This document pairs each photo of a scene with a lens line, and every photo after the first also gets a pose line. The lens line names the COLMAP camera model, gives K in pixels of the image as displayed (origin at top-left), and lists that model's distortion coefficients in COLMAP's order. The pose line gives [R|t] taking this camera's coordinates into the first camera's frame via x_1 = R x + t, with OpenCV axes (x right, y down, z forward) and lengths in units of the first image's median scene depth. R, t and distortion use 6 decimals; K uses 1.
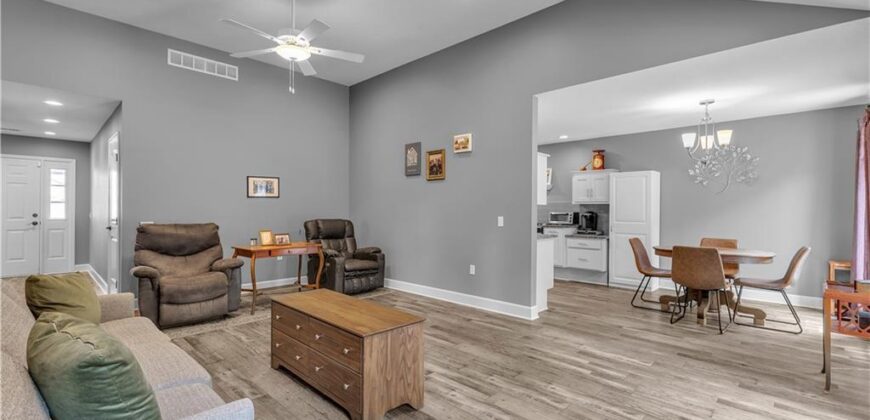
lens RADIAL K [[385.9, 0, 436.4], [0, 385.9, 209.9], [0, 0, 1]] dist [0.002919, 0.000143]
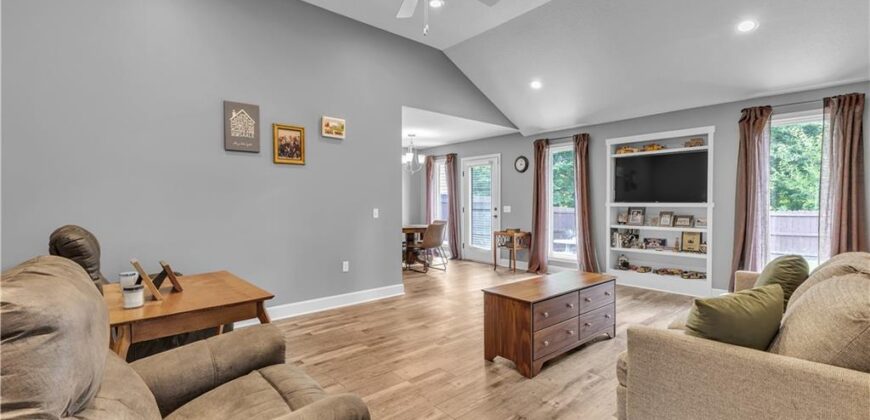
lens RADIAL K [[385.9, 0, 436.4], [0, 385.9, 210.5], [0, 0, 1]] dist [0.002919, 0.000143]
pose [[0.068385, -0.027007, 0.997293, -0.795163], [0.000368, 0.999634, 0.027045, -0.005852], [-0.997659, -0.001482, 0.068370, 0.692376]]
